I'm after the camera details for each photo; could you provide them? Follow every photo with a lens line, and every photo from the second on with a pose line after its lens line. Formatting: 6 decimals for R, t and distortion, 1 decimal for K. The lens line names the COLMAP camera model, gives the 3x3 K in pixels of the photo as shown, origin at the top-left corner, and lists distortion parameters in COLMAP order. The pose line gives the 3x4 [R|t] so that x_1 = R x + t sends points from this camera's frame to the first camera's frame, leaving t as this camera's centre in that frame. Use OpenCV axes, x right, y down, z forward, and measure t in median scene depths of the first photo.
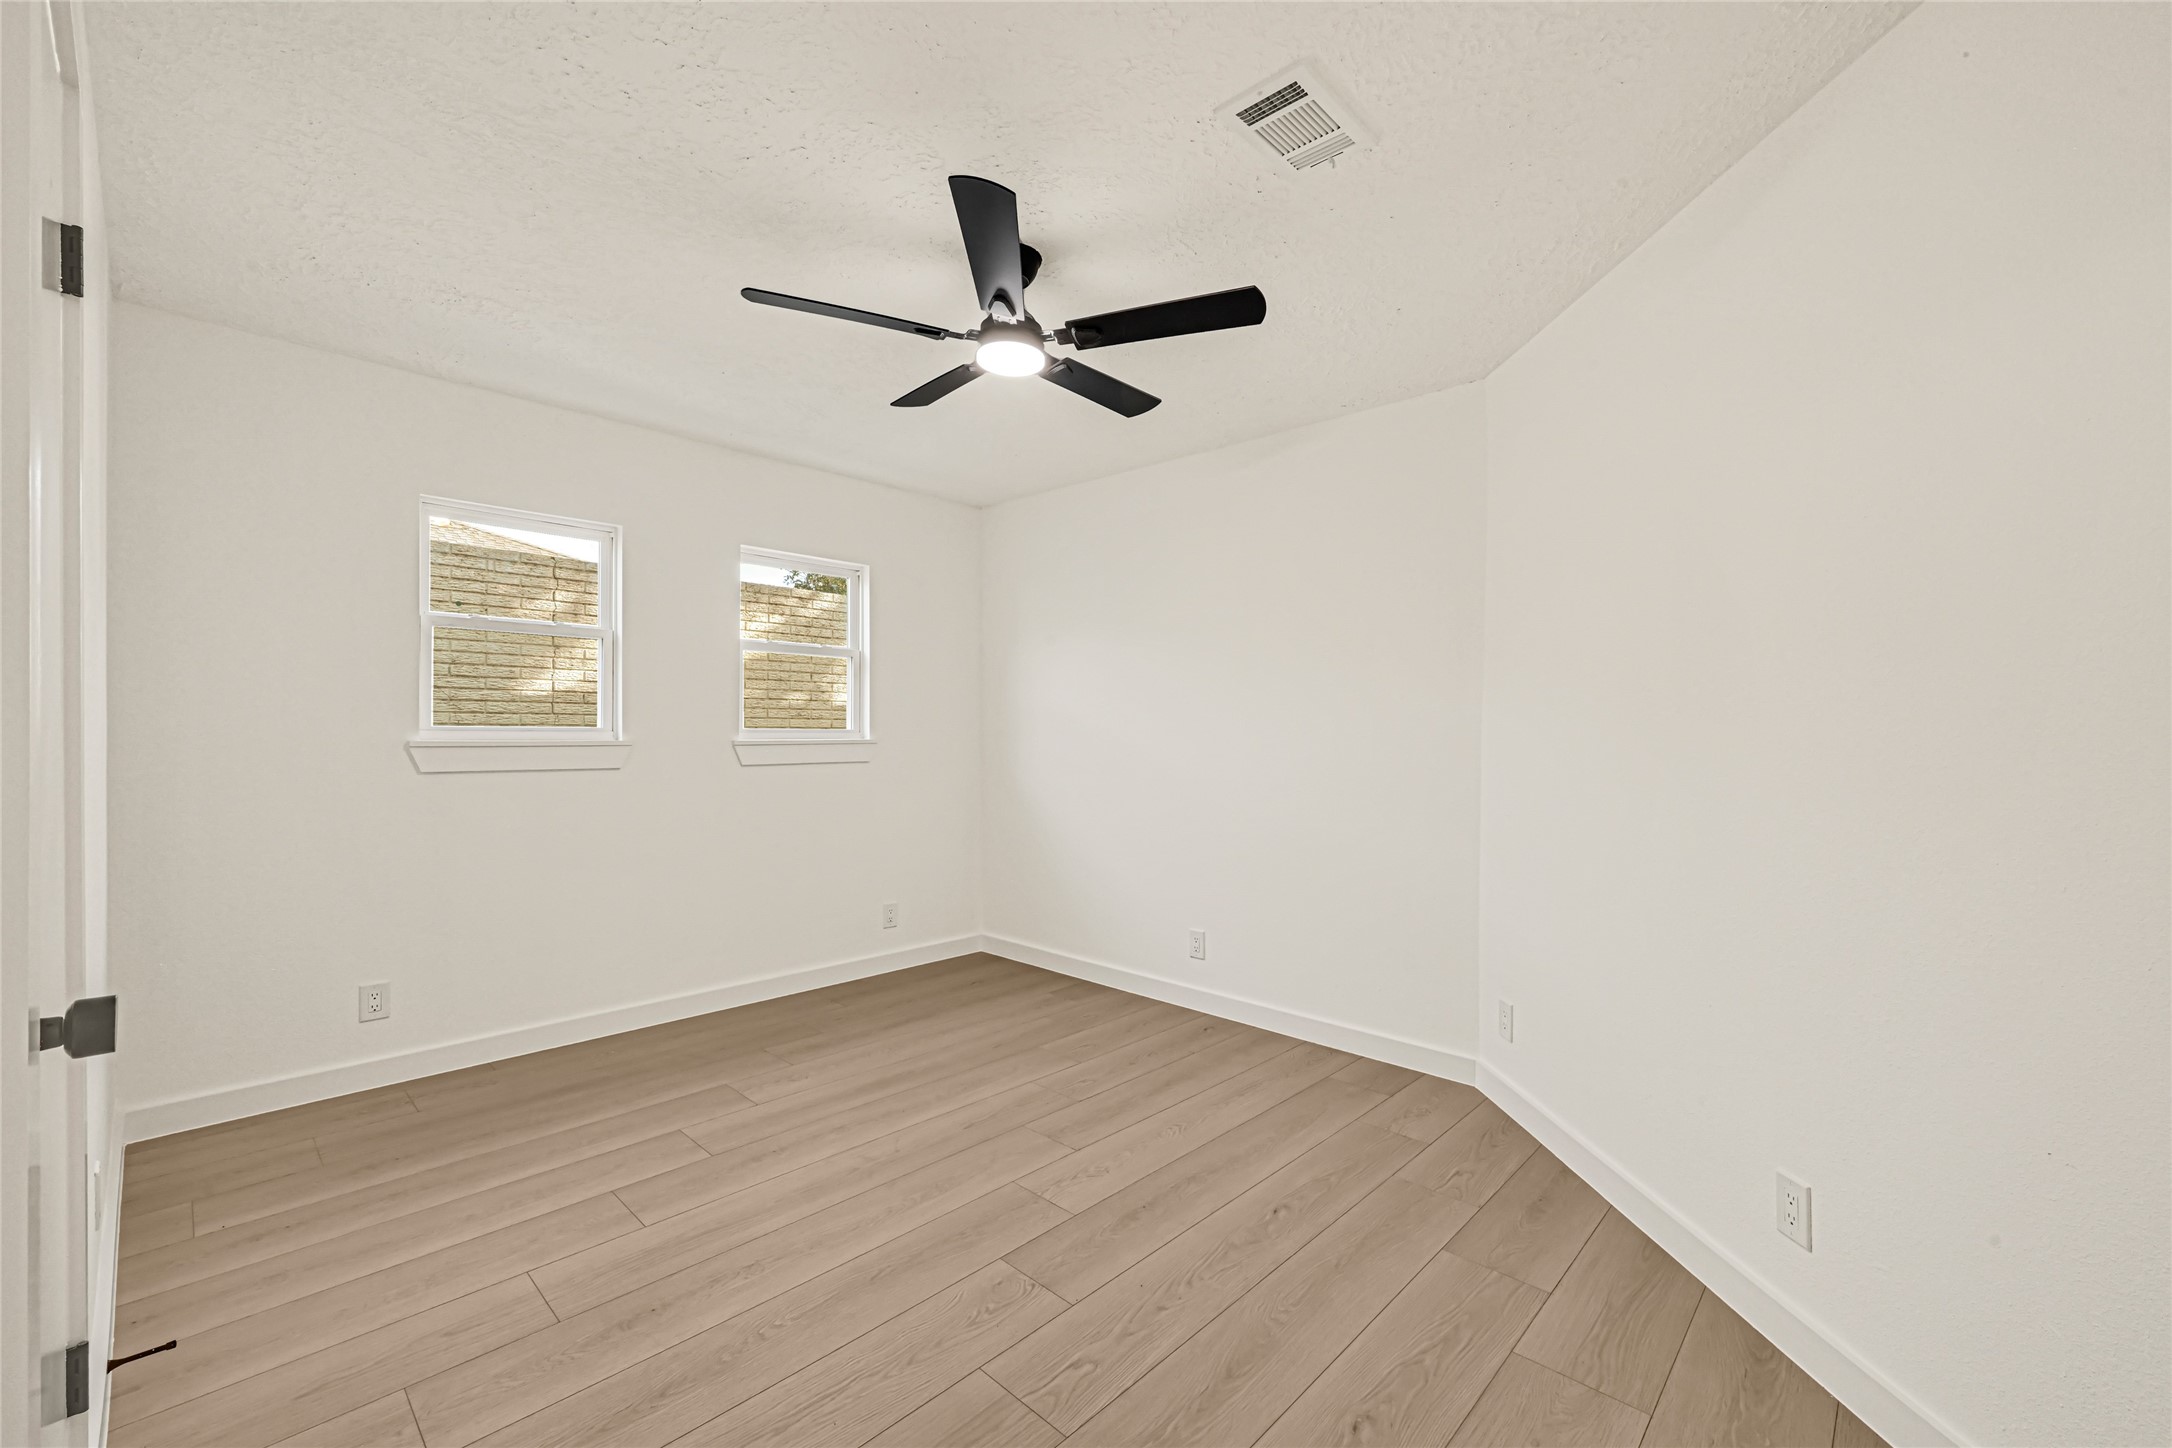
lens RADIAL K [[881.0, 0, 1086.0], [0, 881.0, 724.0], [0, 0, 1]] dist [0.000758, 0.000072]
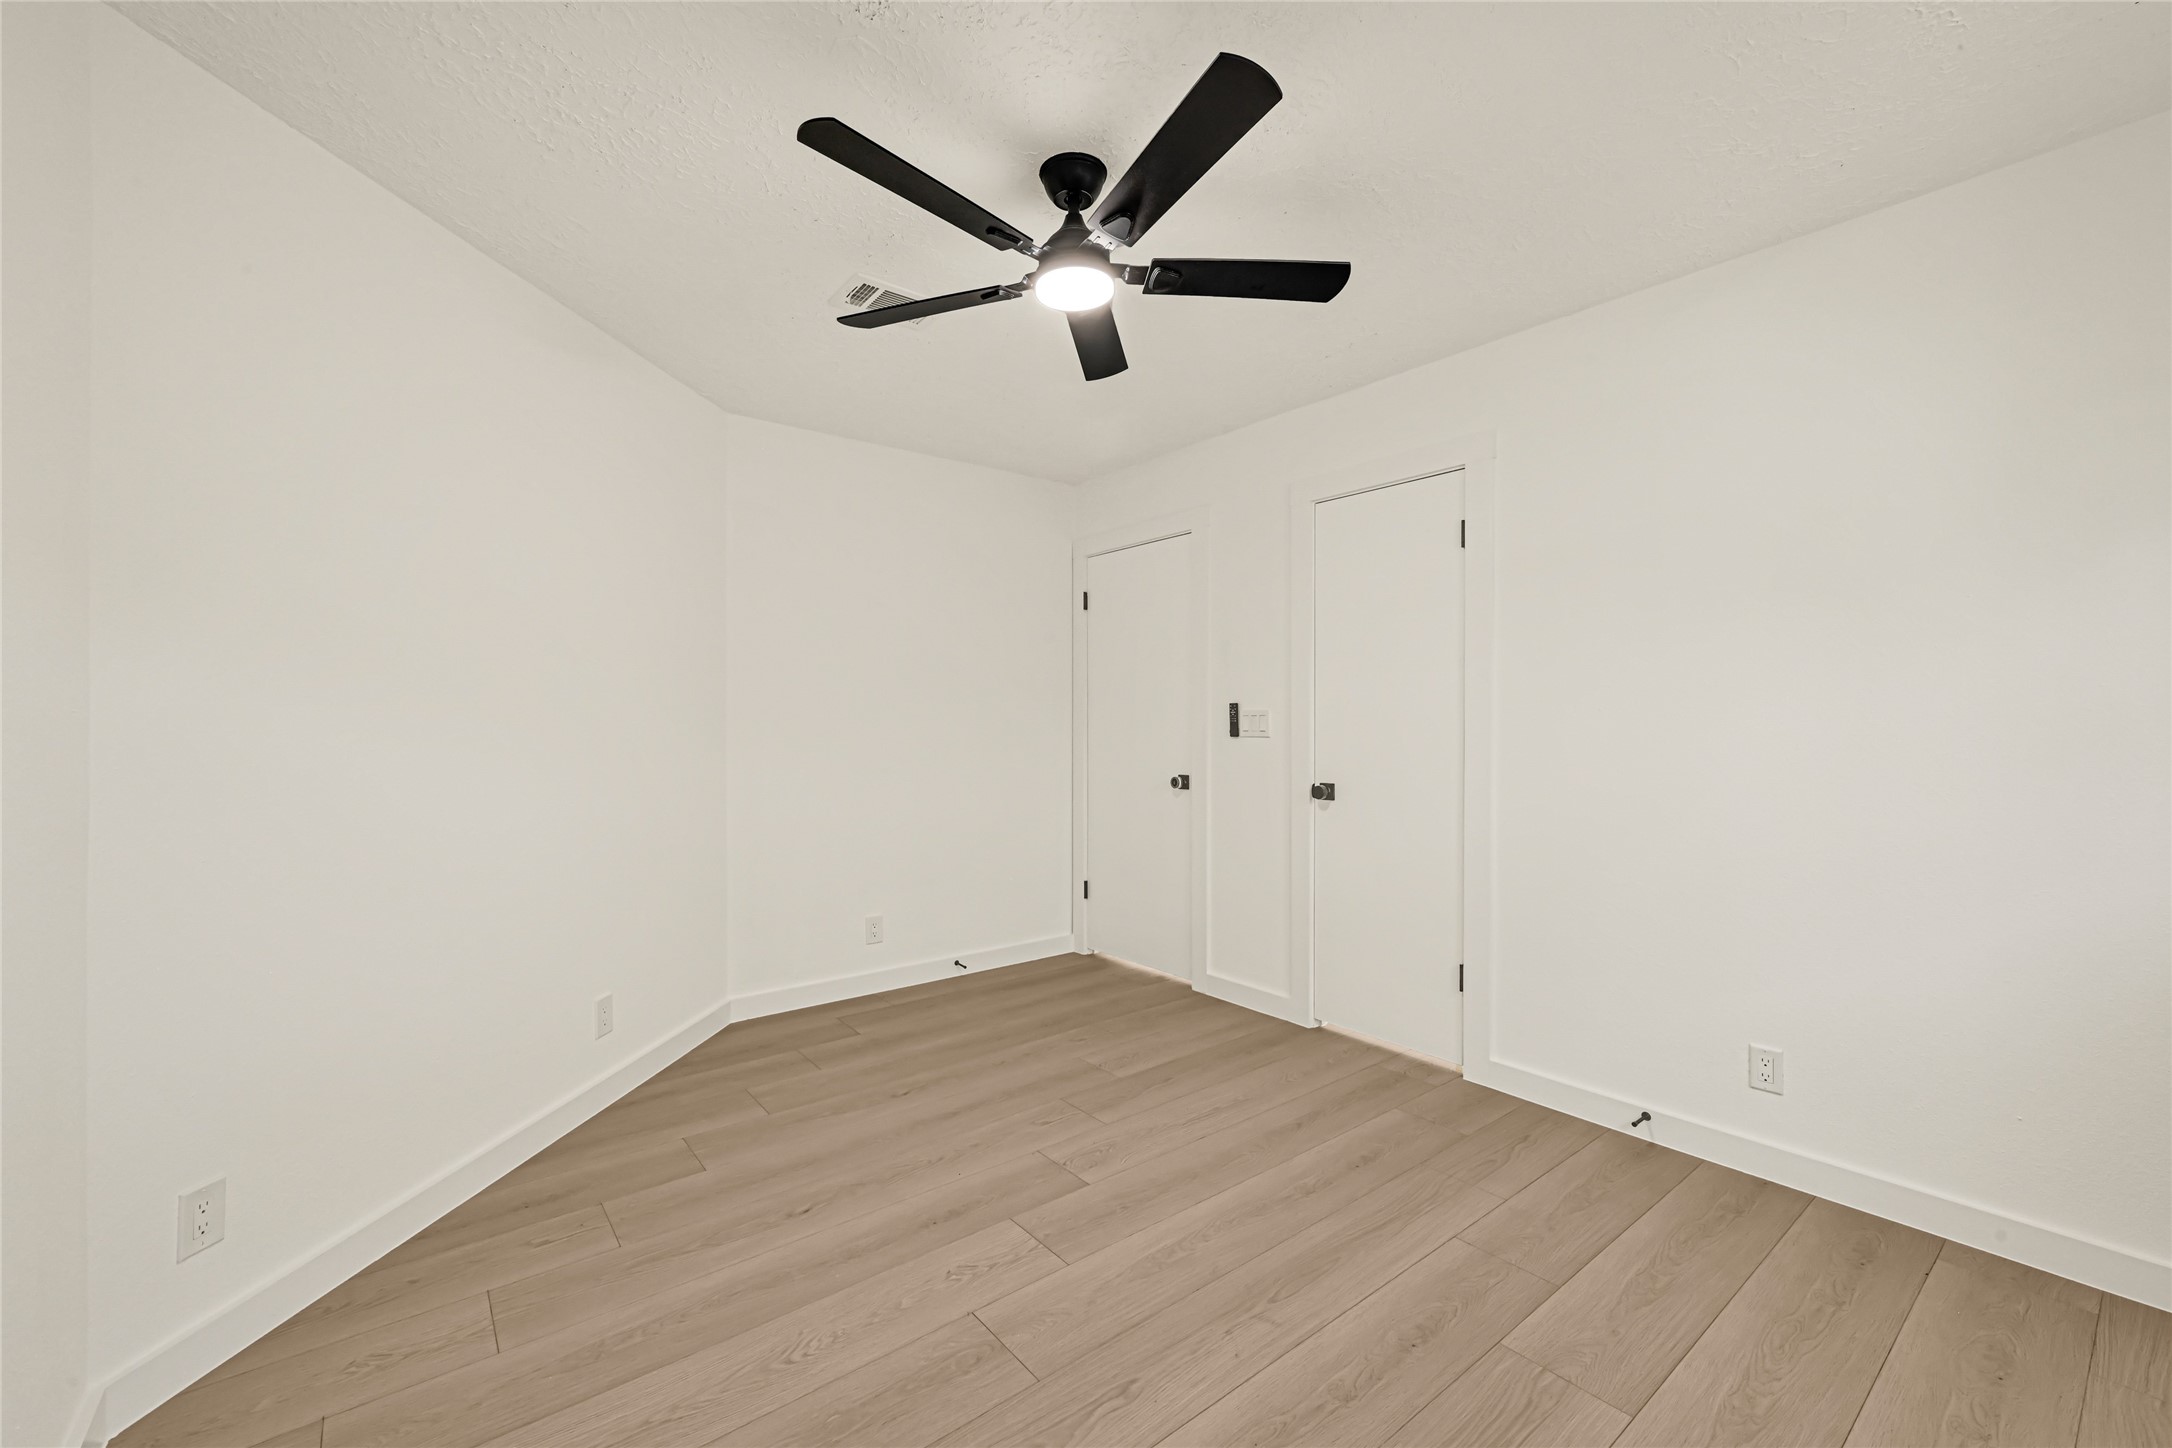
lens RADIAL K [[881.0, 0, 1086.0], [0, 881.0, 724.0], [0, 0, 1]] dist [0.000758, 0.000072]
pose [[-0.990710, -0.001616, 0.135979, -0.227095], [-0.002137, 0.999991, -0.003691, 0.016486], [-0.135972, -0.003947, -0.990705, 1.960914]]
